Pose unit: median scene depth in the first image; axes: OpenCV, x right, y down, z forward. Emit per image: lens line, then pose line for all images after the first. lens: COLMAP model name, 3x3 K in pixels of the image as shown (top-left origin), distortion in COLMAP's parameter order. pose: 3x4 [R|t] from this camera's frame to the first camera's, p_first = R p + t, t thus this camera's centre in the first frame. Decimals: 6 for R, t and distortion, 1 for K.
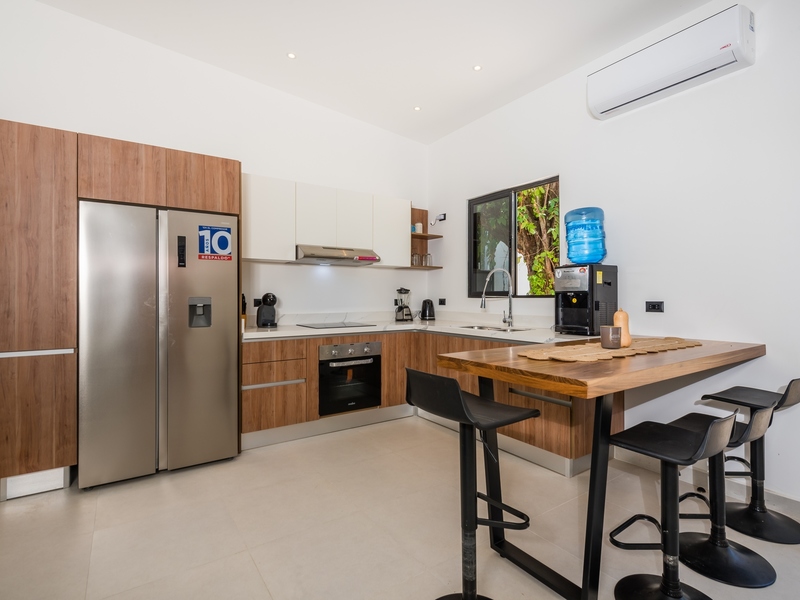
lens RADIAL K [[403.1, 0, 410.7], [0, 403.1, 294.3], [0, 0, 1]] dist [0.000061, -0.000048]
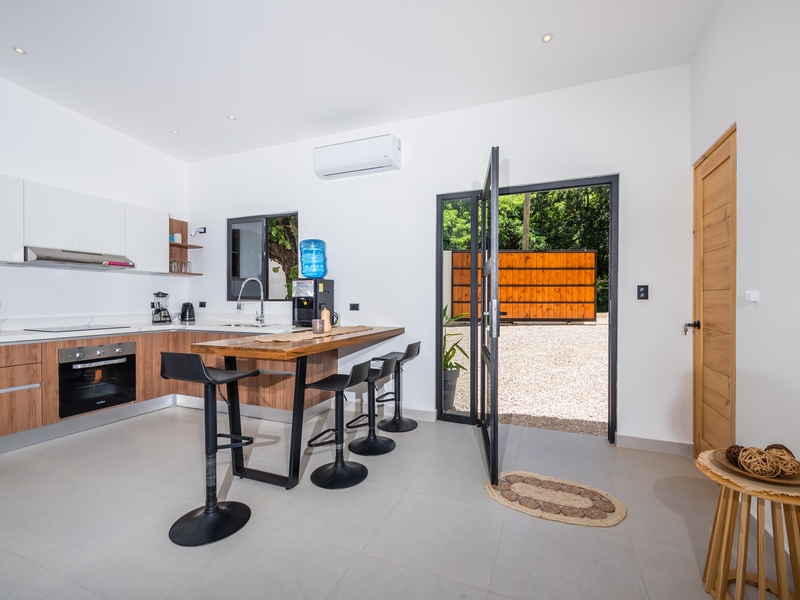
lens RADIAL K [[355.4, 0, 407.3], [0, 355.4, 300.7], [0, 0, 1]] dist [-0.000415, -0.001232]
pose [[0.833727, -0.000215, 0.552177, 0.008826], [-0.005481, 0.999947, 0.008666, -0.005413], [-0.552149, -0.010251, 0.833682, -0.216421]]
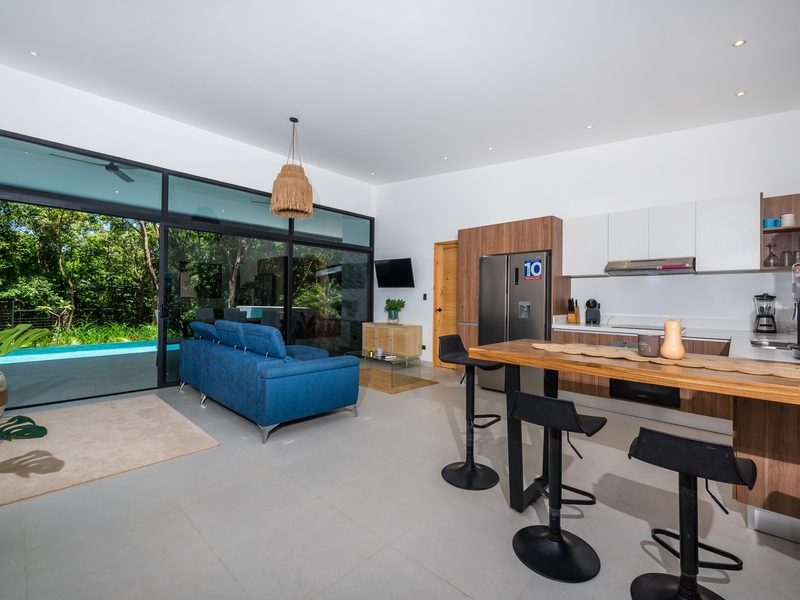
lens RADIAL K [[355.4, 0, 407.3], [0, 355.4, 300.7], [0, 0, 1]] dist [-0.000415, -0.001232]
pose [[0.212688, 0.008536, -0.977083, 0.732513], [-0.007095, 0.999949, 0.007192, -0.001897], [0.977094, 0.005402, 0.212738, 0.136033]]
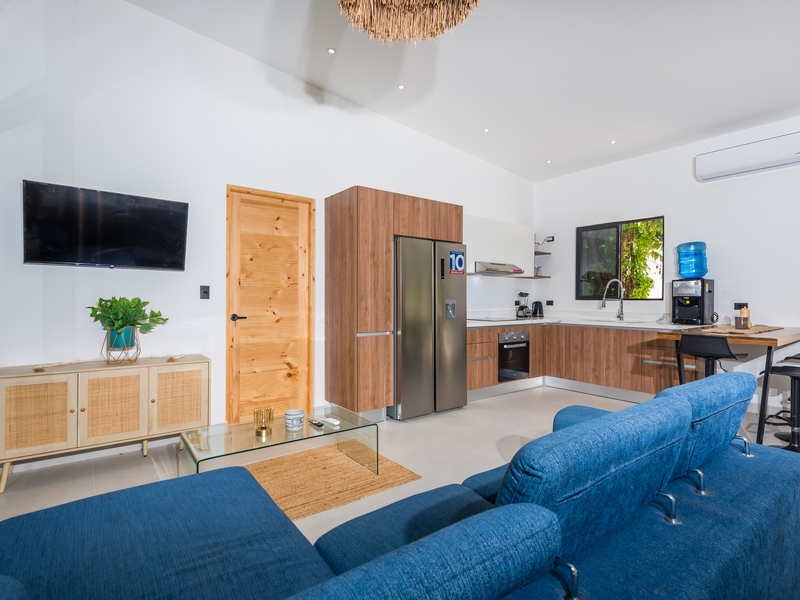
lens RADIAL K [[403.4, 0, 400.0], [0, 403.4, 300.0], [0, 0, 1]] dist [-0.000134, -0.000142]
pose [[0.999092, 0.004991, 0.042316, -0.637294], [-0.005405, 0.999939, 0.009654, -0.001578], [-0.042266, -0.009874, 0.999058, -0.410956]]
